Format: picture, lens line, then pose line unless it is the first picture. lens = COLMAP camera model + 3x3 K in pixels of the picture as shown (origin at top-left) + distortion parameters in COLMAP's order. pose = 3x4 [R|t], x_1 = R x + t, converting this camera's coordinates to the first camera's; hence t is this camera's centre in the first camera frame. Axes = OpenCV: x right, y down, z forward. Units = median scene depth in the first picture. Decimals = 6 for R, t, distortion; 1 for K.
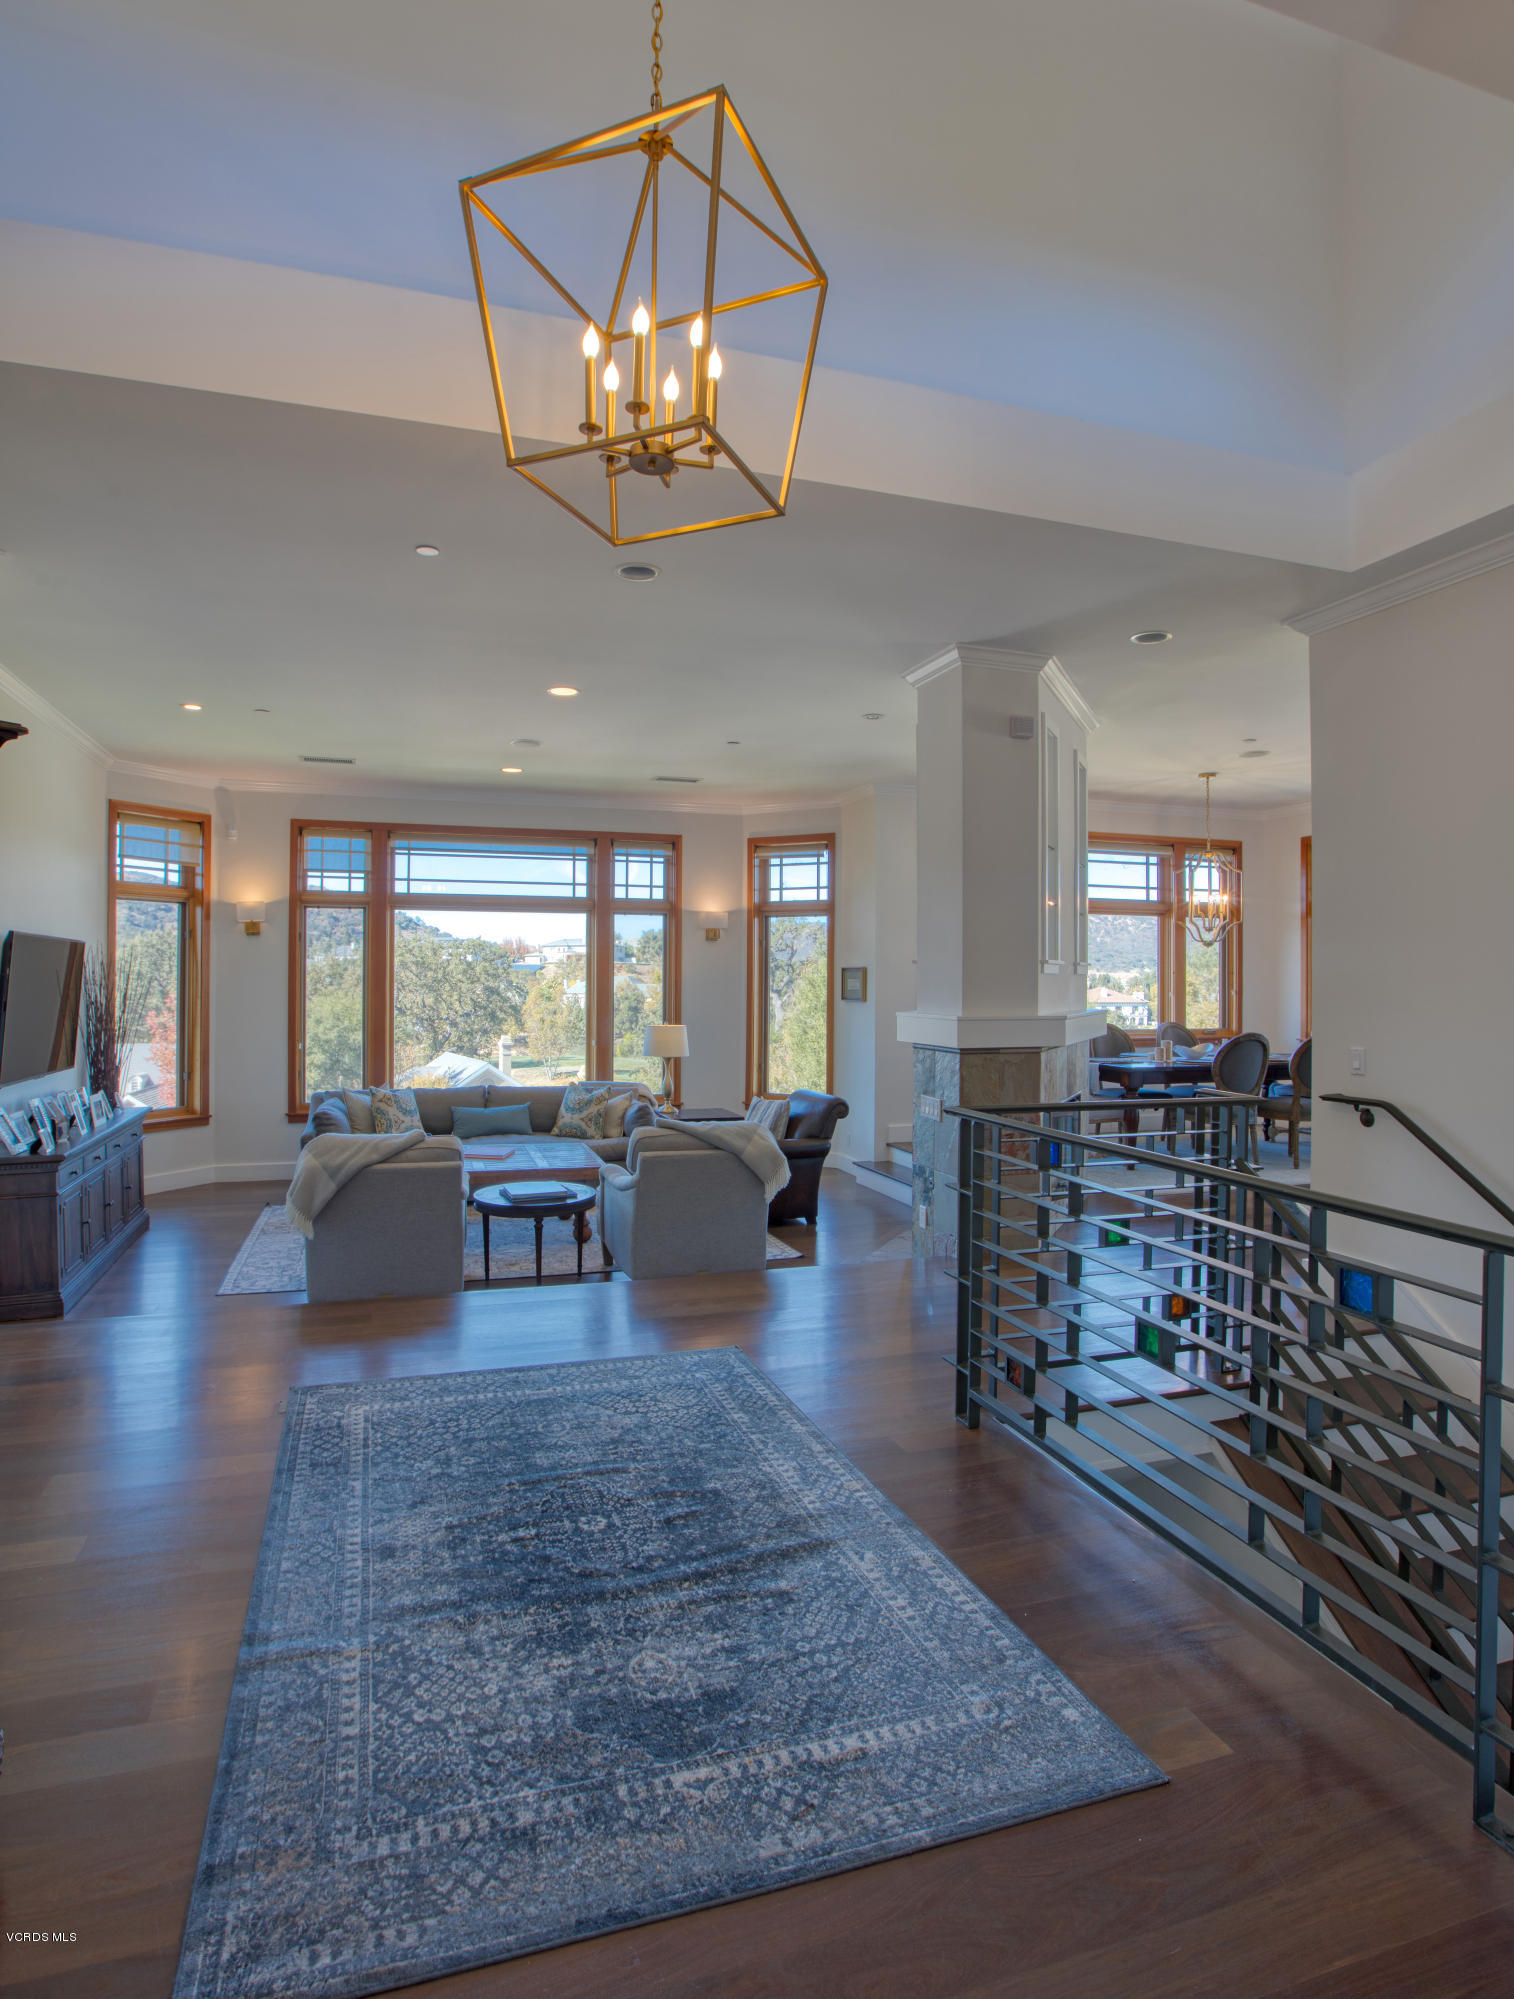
lens RADIAL K [[1108.3, 0, 776.5], [0, 1108.3, 987.2], [0, 0, 1]] dist [0.032749, -0.003206]
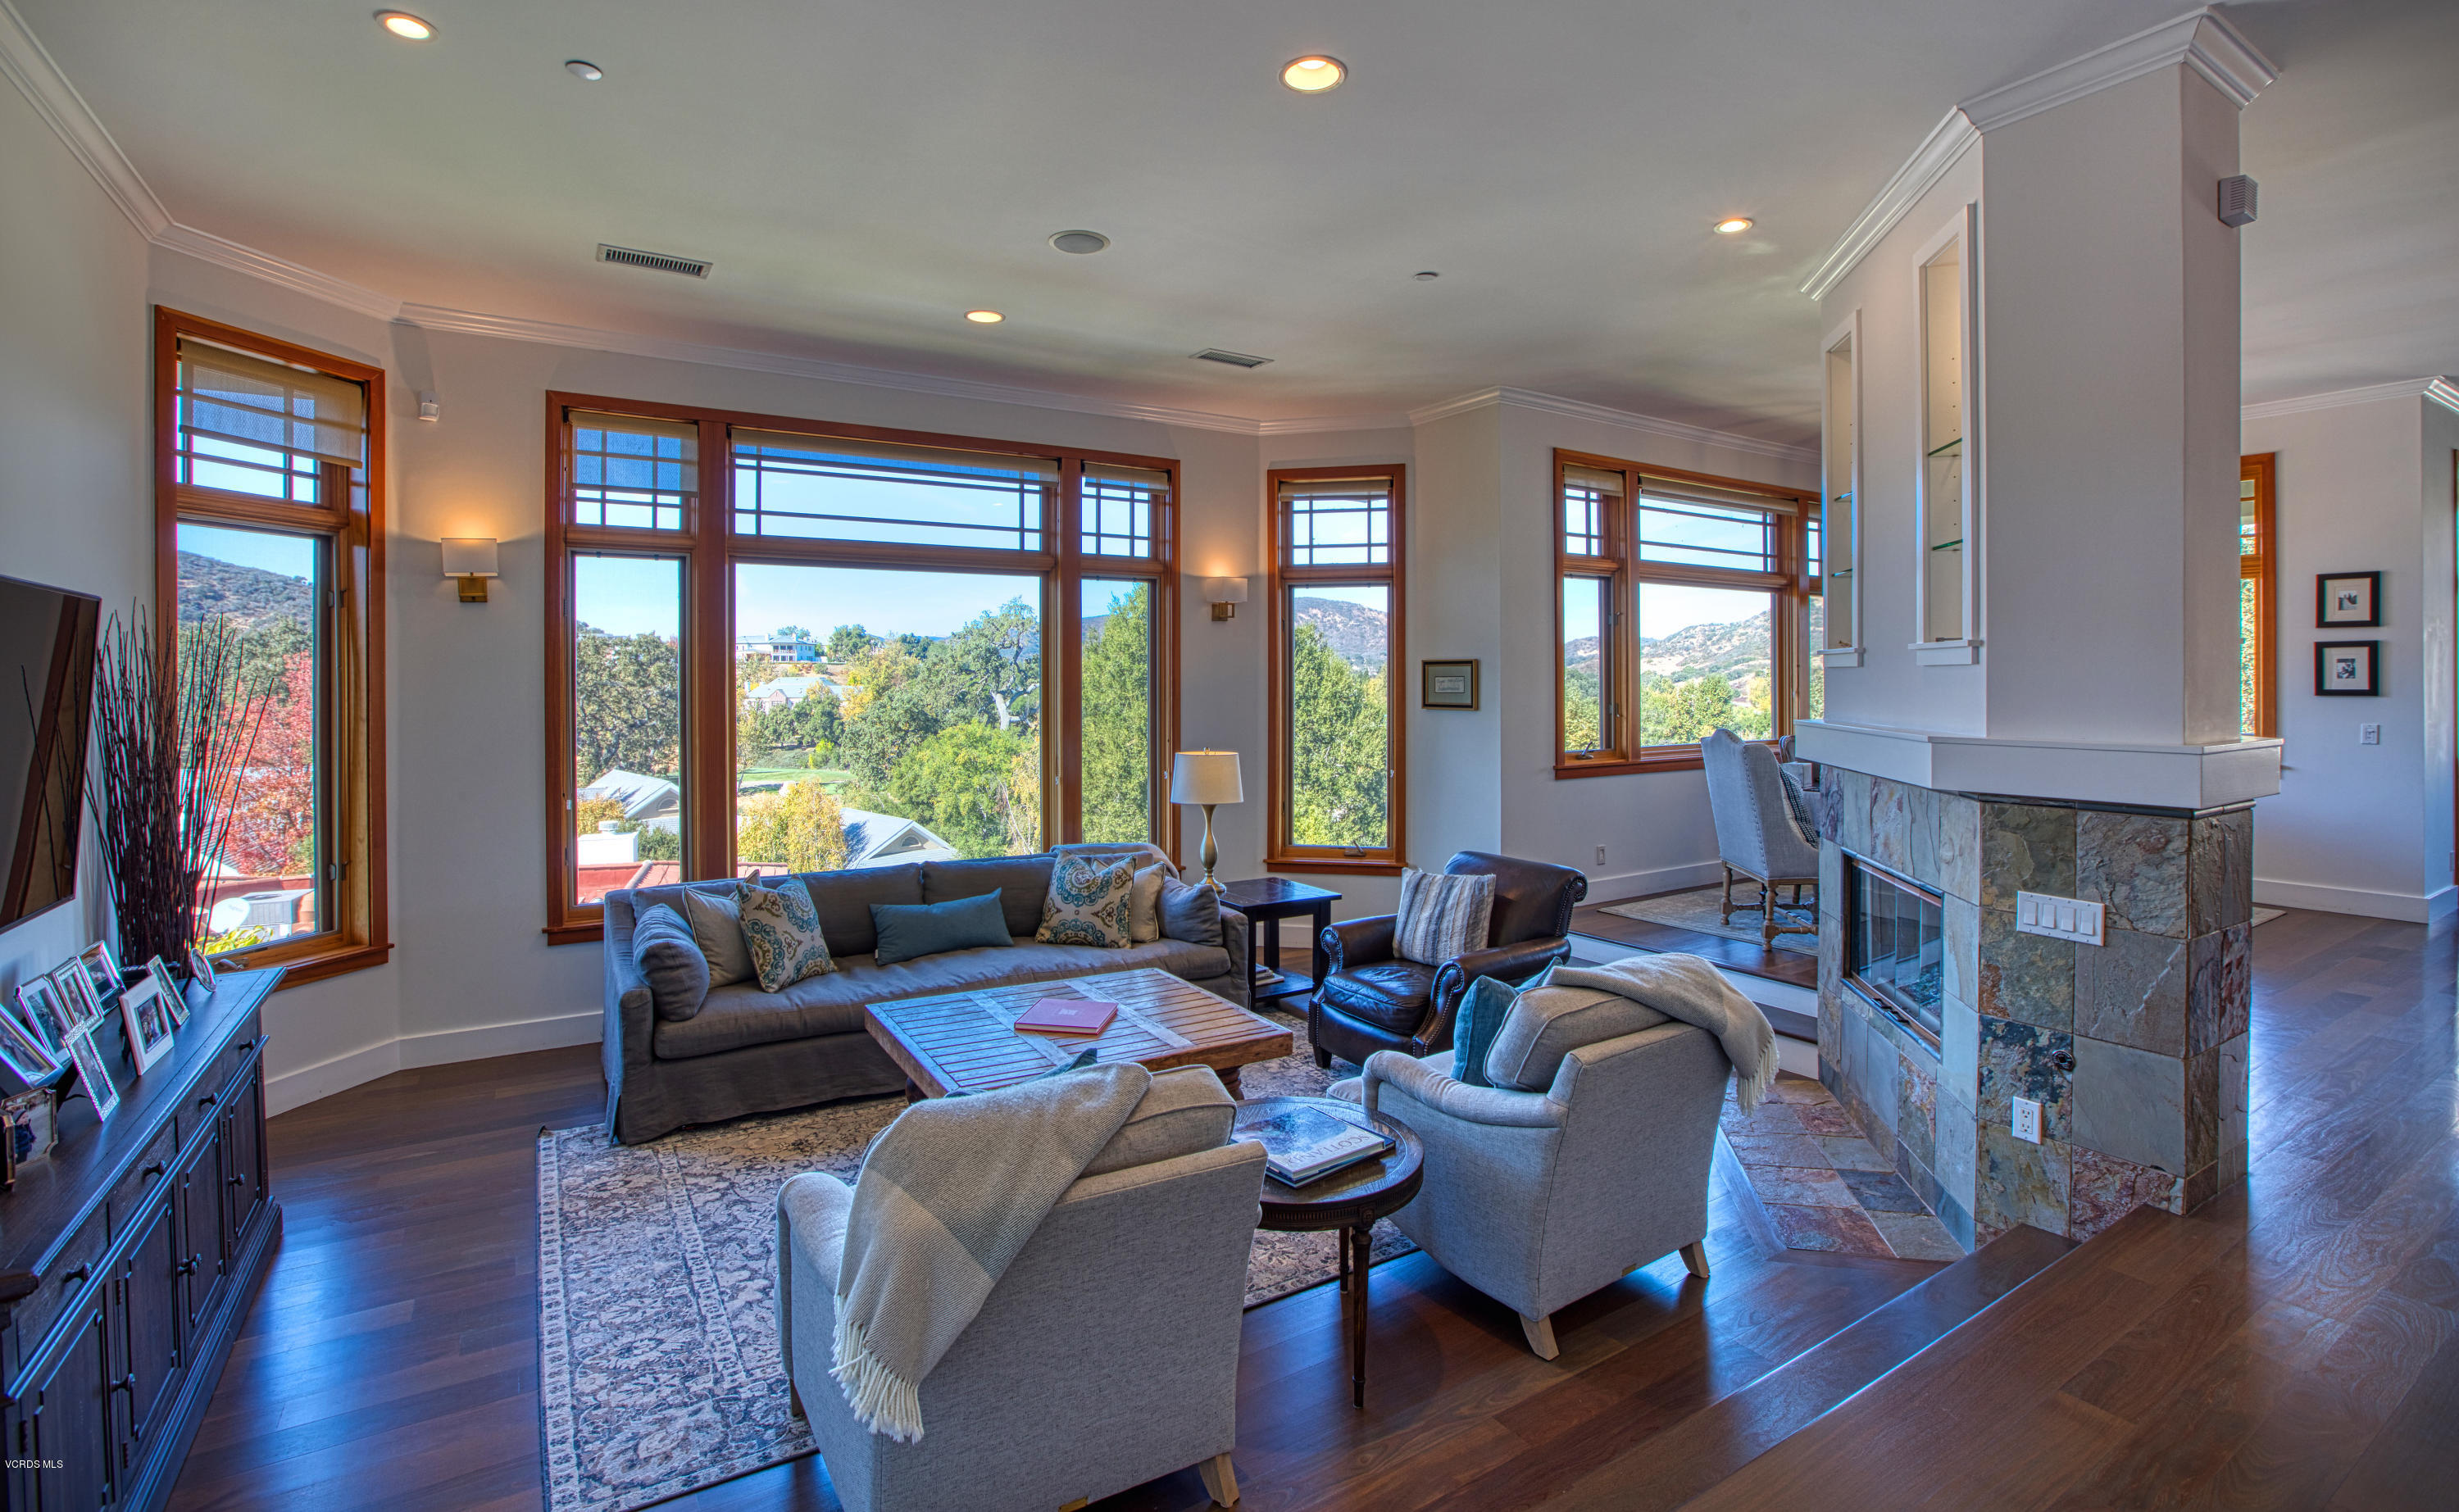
lens RADIAL K [[1150.0, 0, 1260.2], [0, 1150.0, 693.8], [0, 0, 1]] dist [0.001174, 0.005967]
pose [[0.971827, -0.010829, 0.235448, -0.241628], [0.009404, 0.999930, 0.007172, -0.003185], [-0.235509, -0.004755, 0.971861, 0.386992]]
